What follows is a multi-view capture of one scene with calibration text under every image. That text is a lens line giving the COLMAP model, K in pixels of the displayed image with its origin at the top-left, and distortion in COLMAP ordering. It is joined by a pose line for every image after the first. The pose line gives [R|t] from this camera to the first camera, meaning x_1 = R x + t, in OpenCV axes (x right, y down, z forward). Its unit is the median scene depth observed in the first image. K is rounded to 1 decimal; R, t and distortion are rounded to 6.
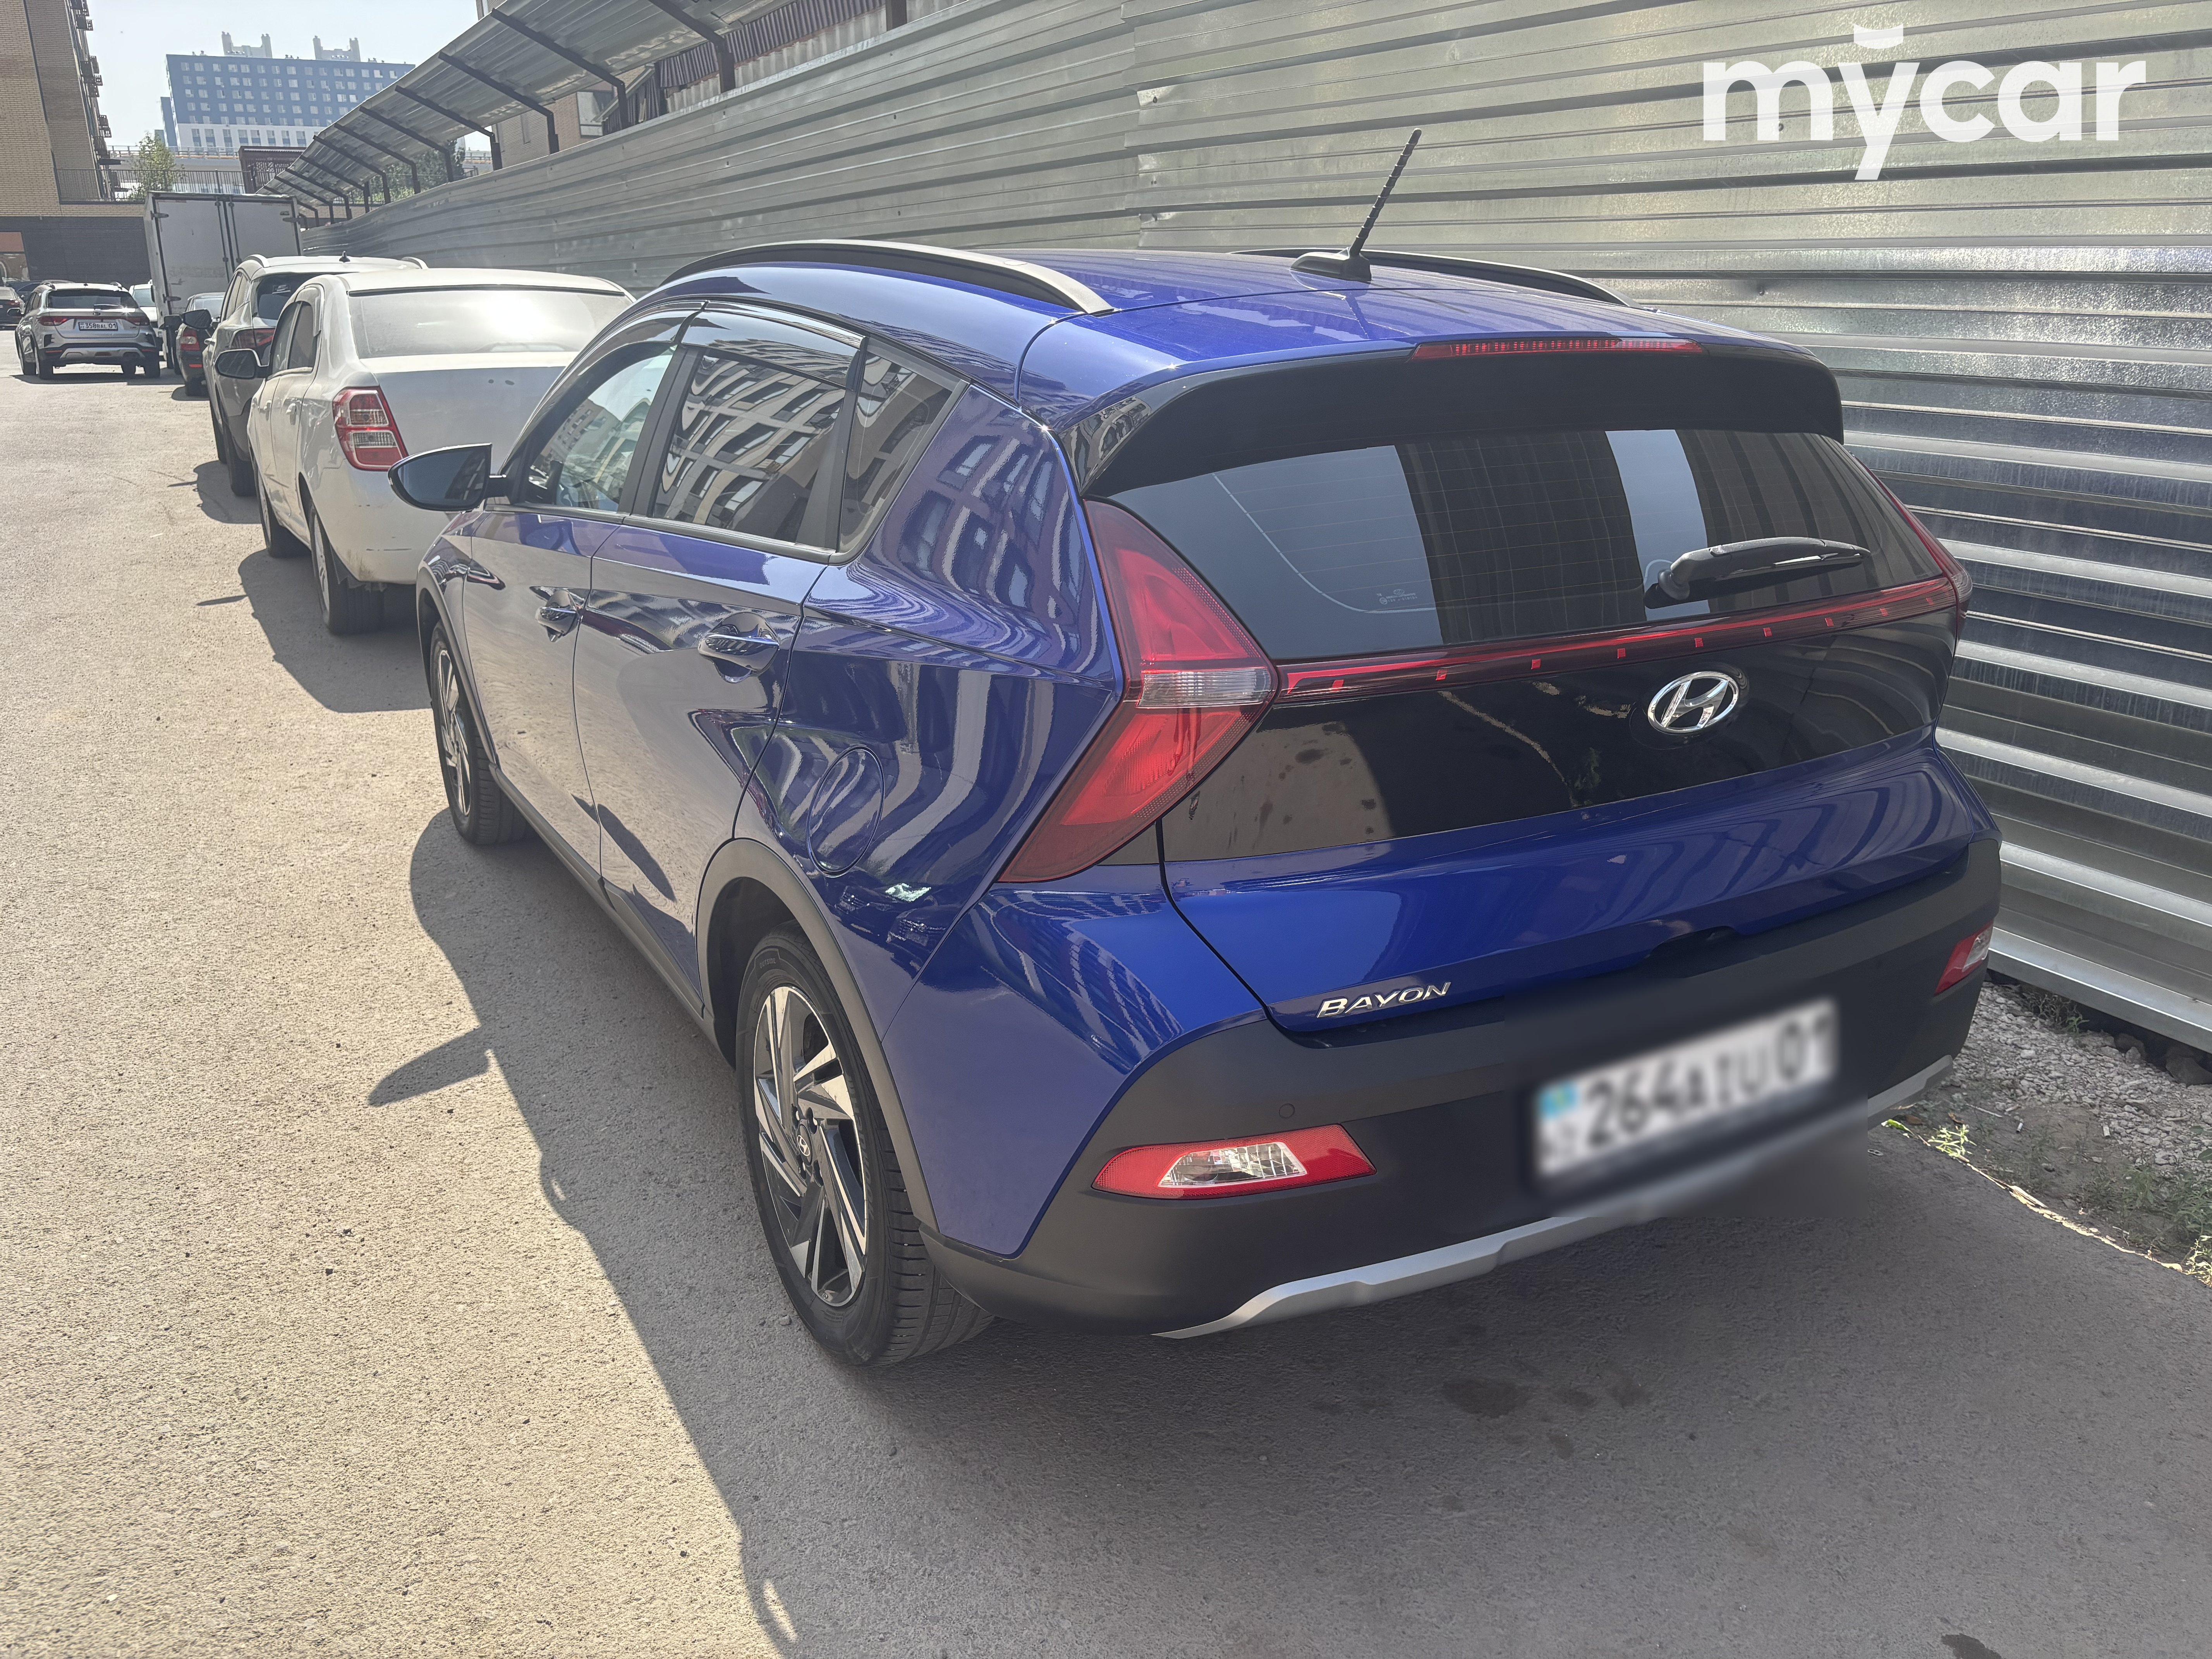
lens RADIAL K [[1627.5, 0, 1111.9], [0, 1627.5, 825.0], [0, 0, 1]] dist [0.012731, 0.002969]
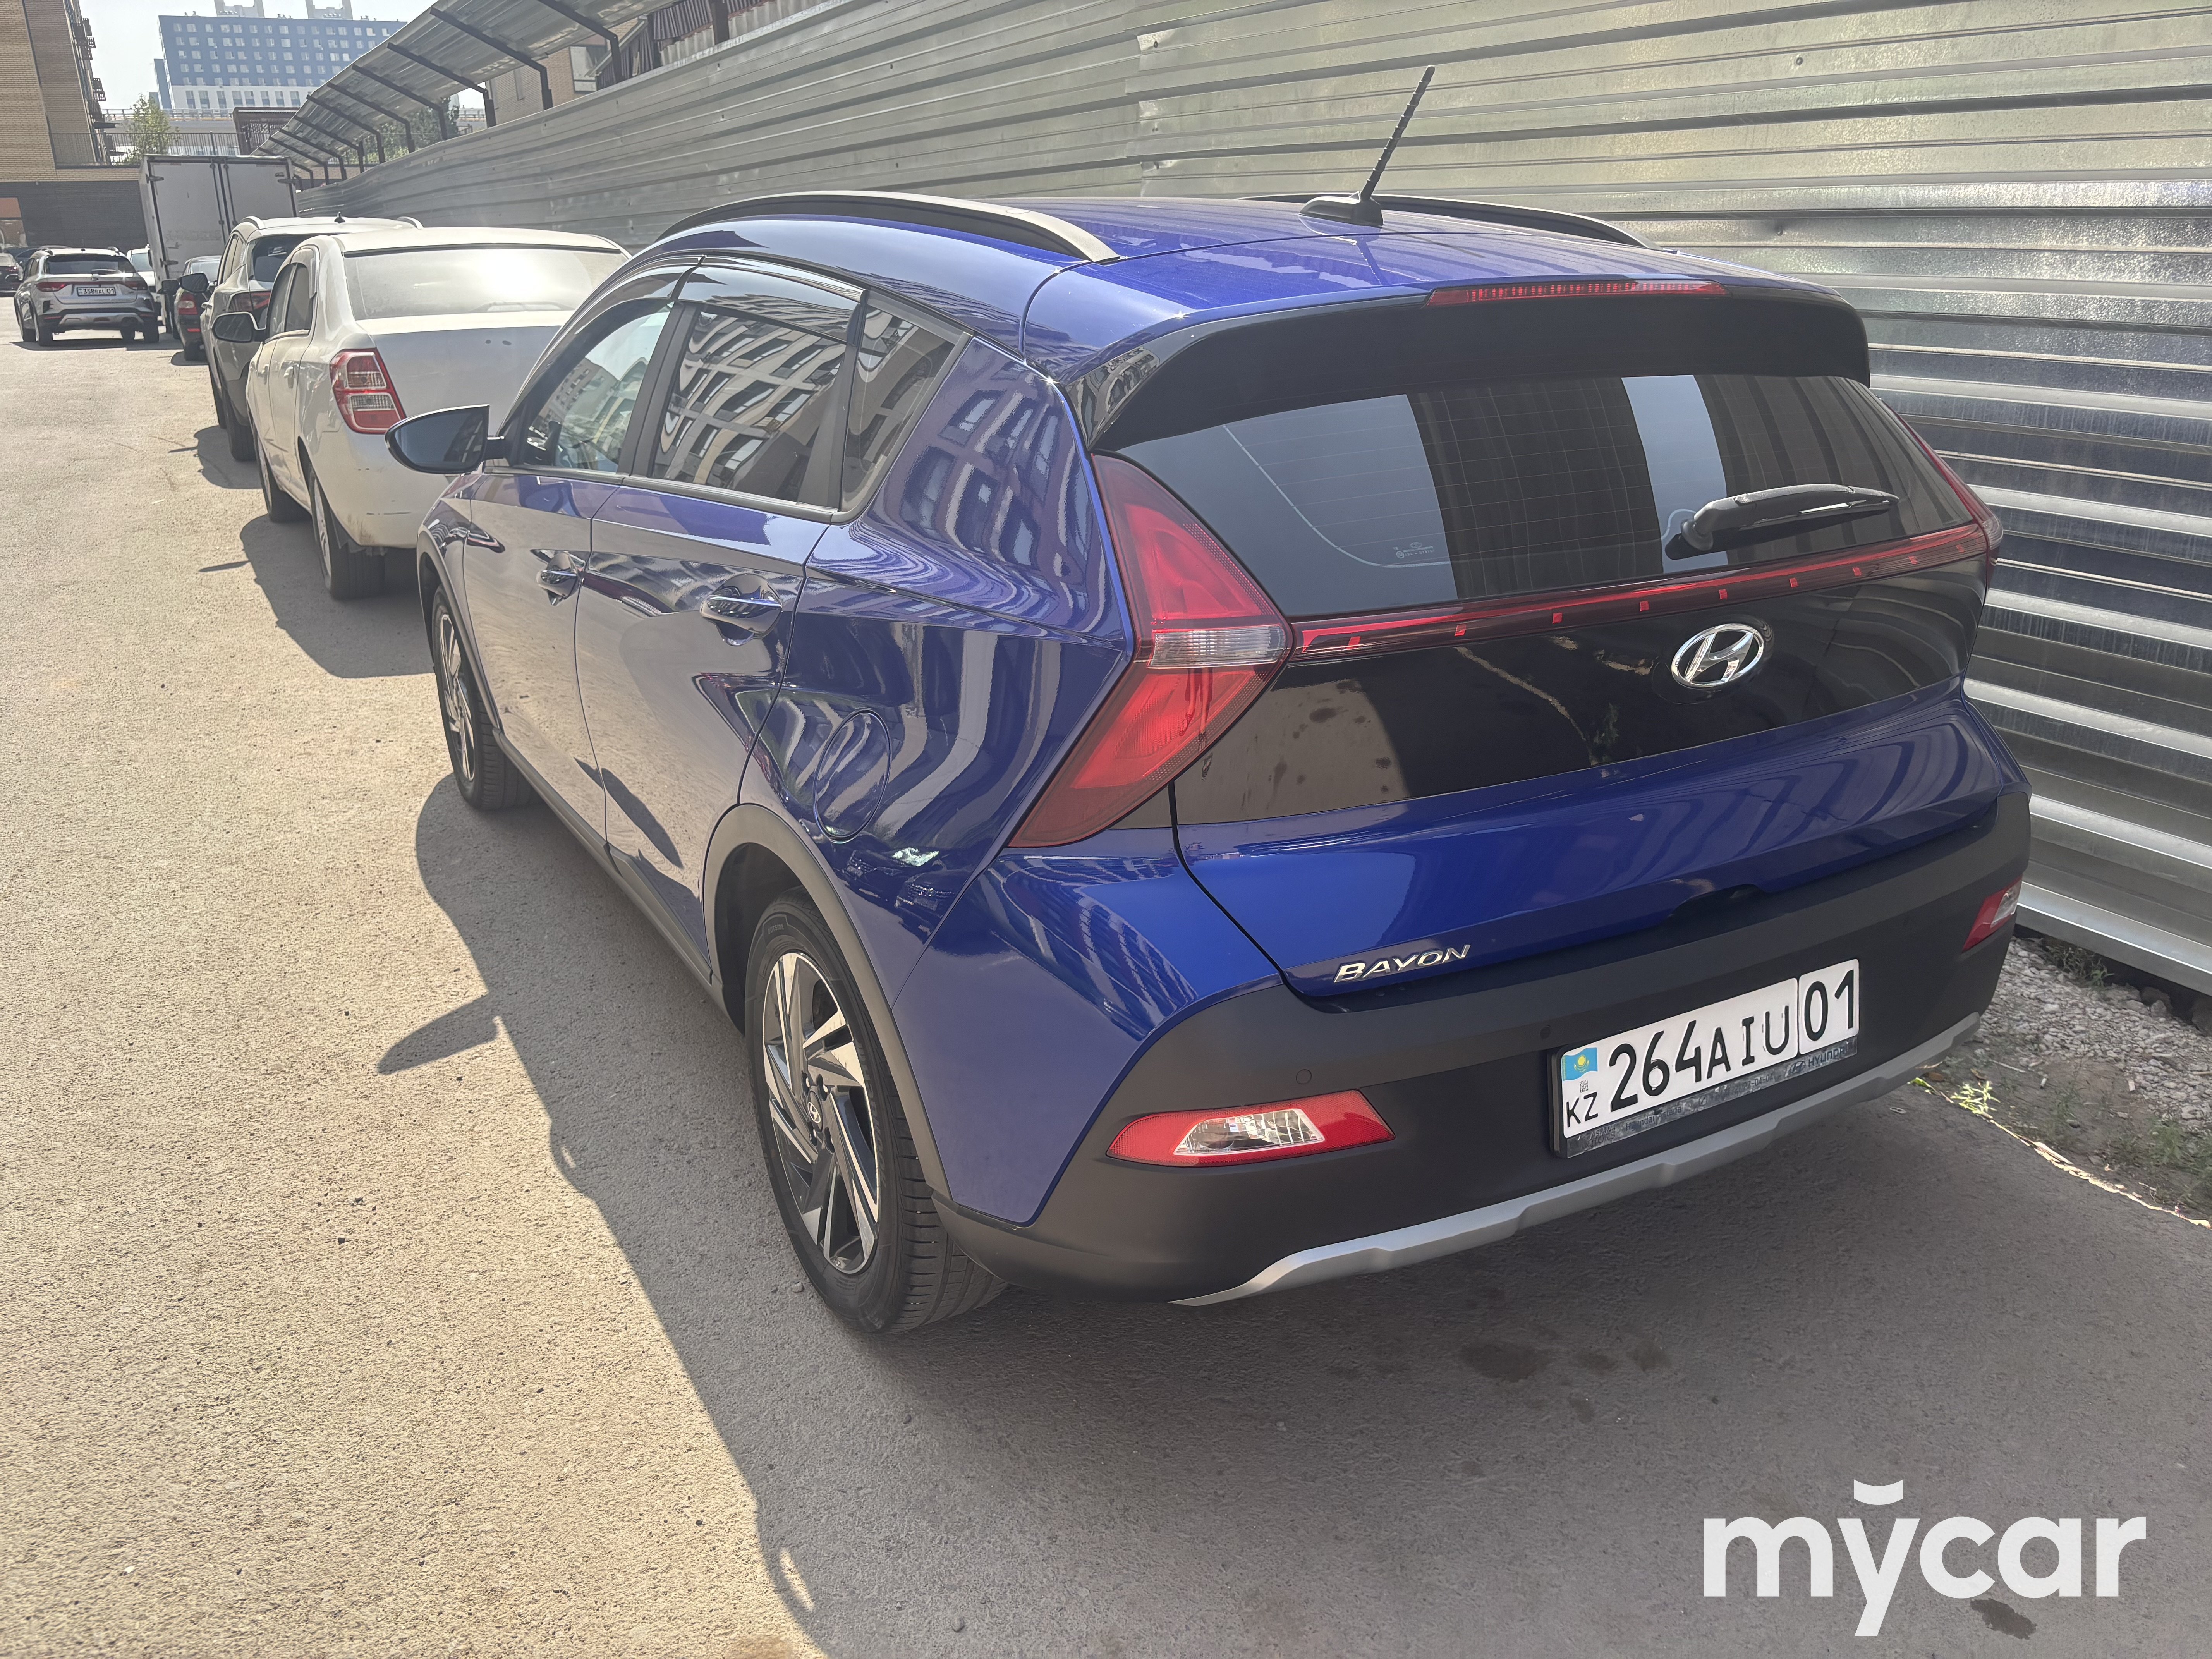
lens RADIAL K [[1625.8, 0, 1100.9], [0, 1625.8, 823.8], [0, 0, 1]] dist [0.018847, -0.004553]
pose [[0.999905, -0.009376, -0.010095, -0.002376], [0.009631, 0.999627, 0.025555, -0.002285], [0.009851, -0.025650, 0.999622, 0.013343]]
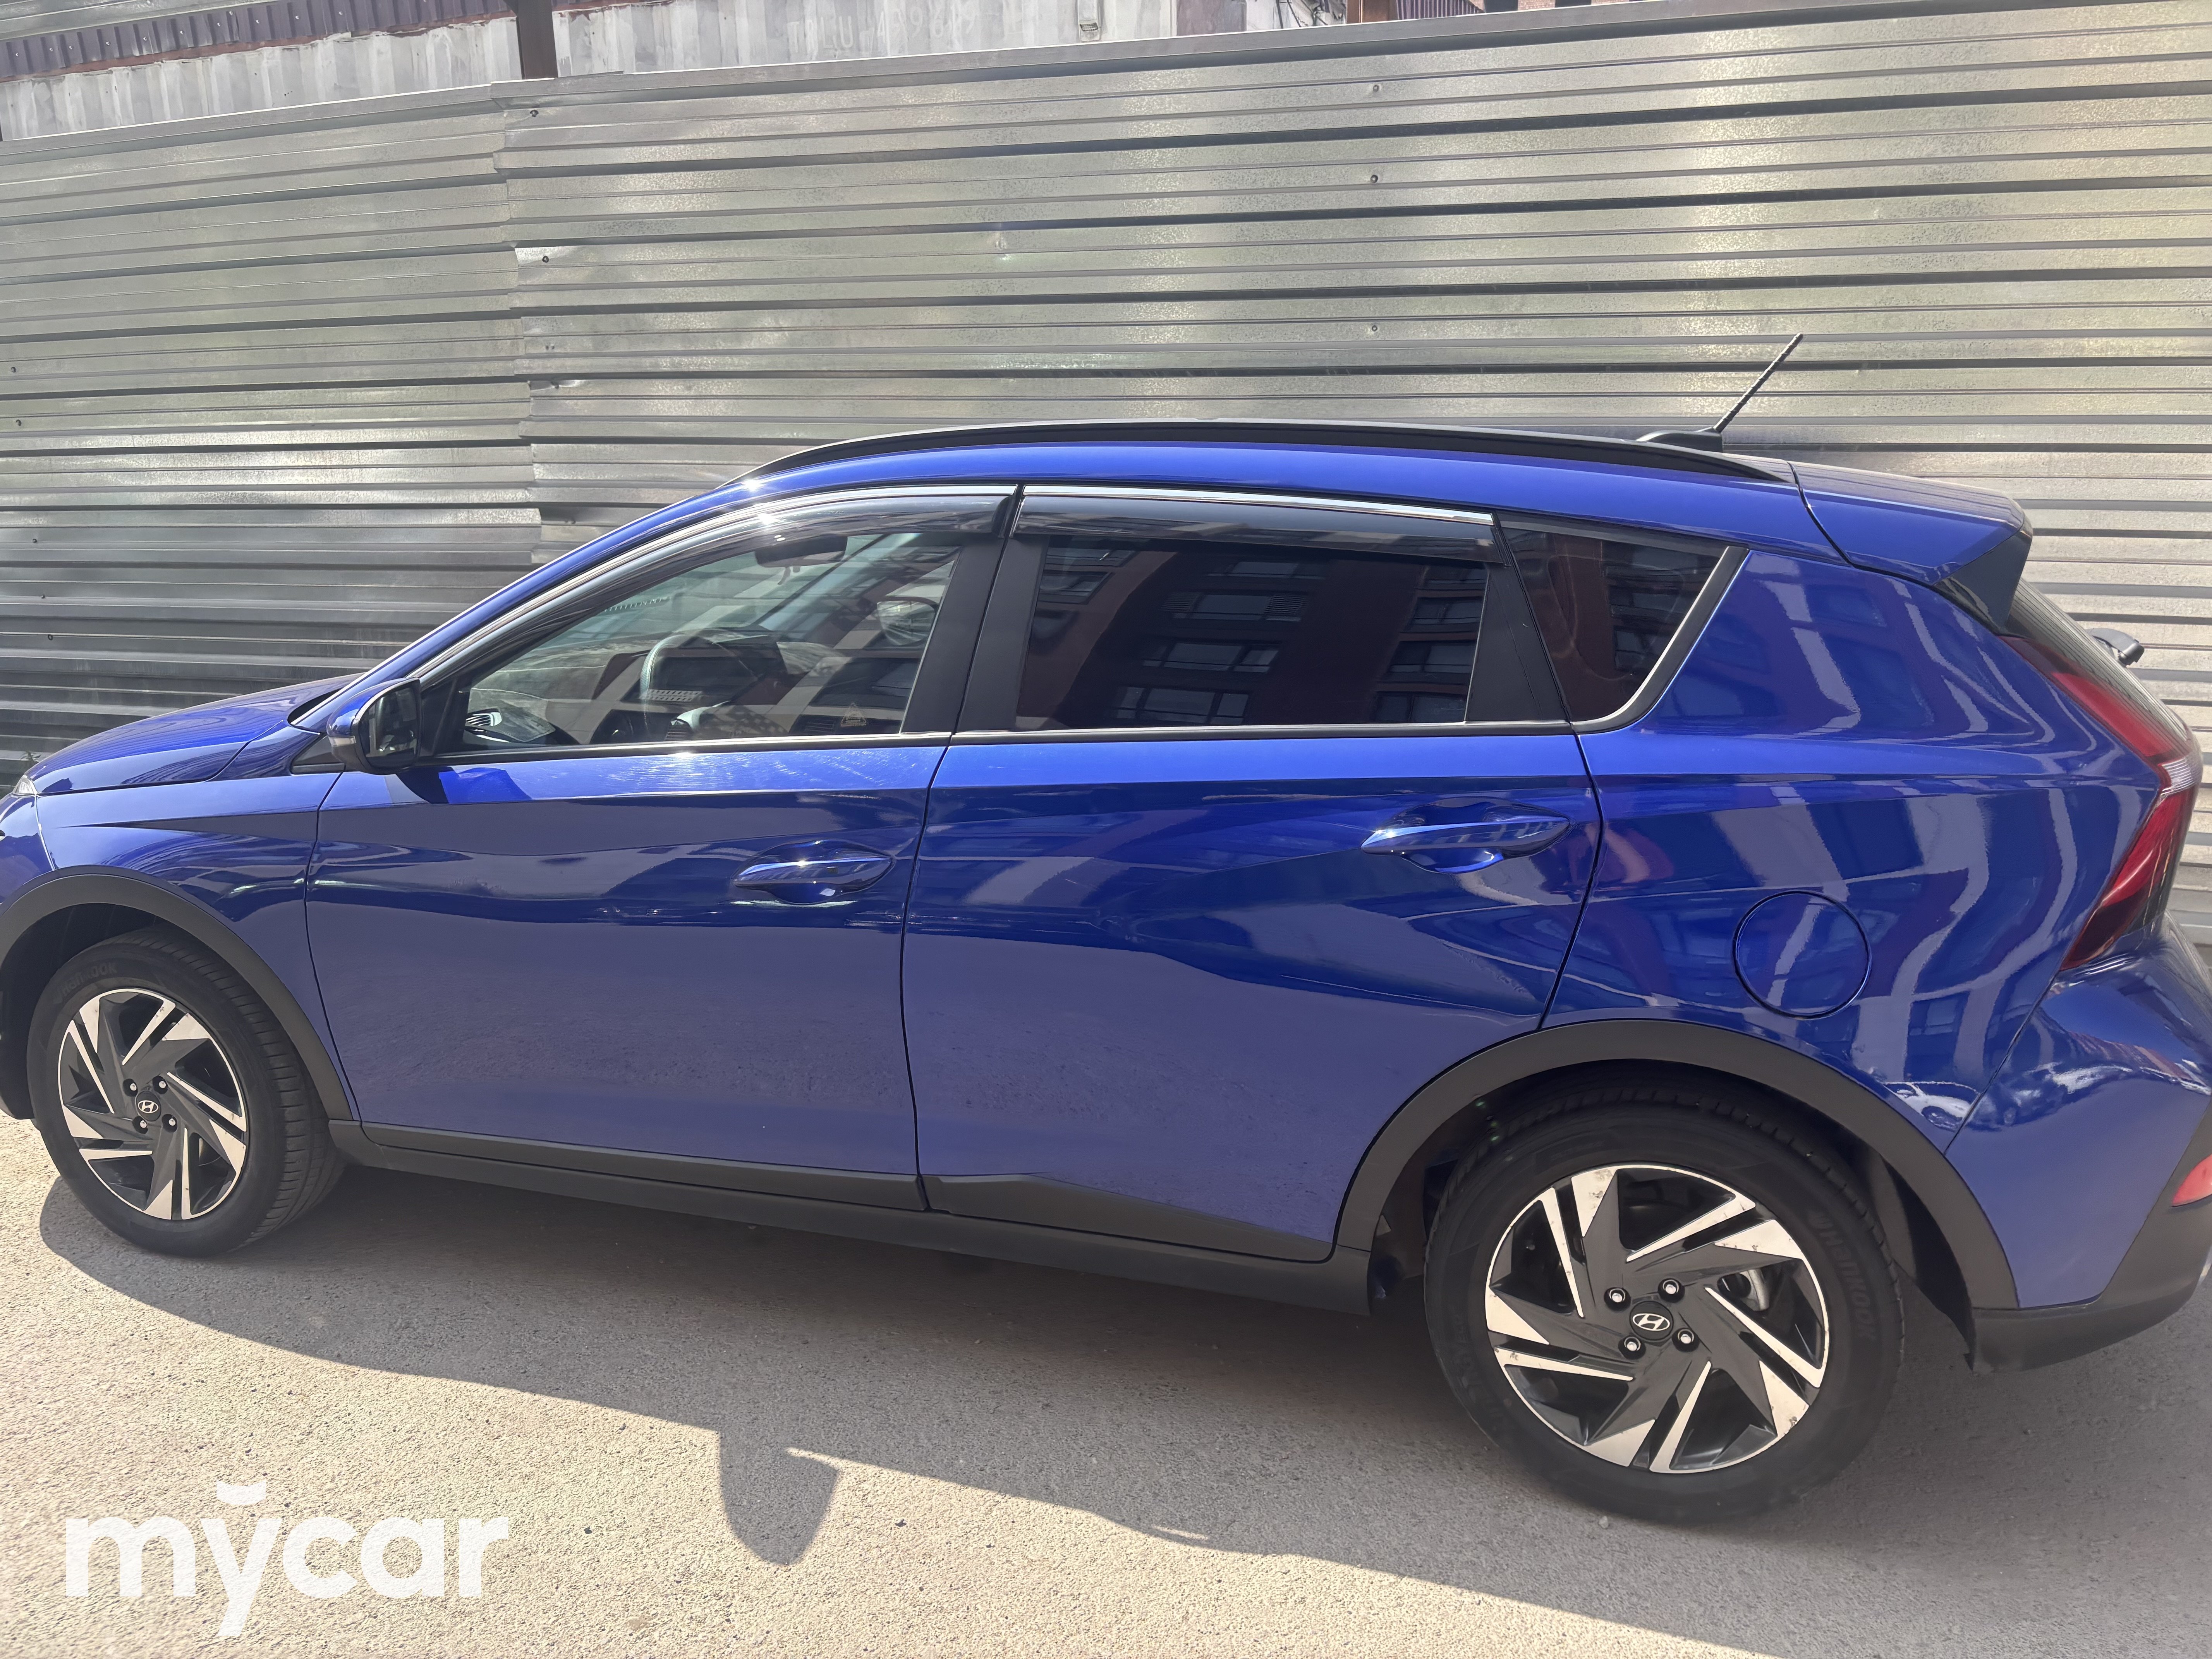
lens RADIAL K [[1624.9, 0, 1112.1], [0, 1624.9, 822.6], [0, 0, 1]] dist [0.051921, -0.057792]
pose [[0.762792, -0.154950, 0.627804, -0.854434], [0.213581, 0.976751, -0.018430, -0.123467], [-0.610353, 0.148146, 0.778153, 0.331558]]
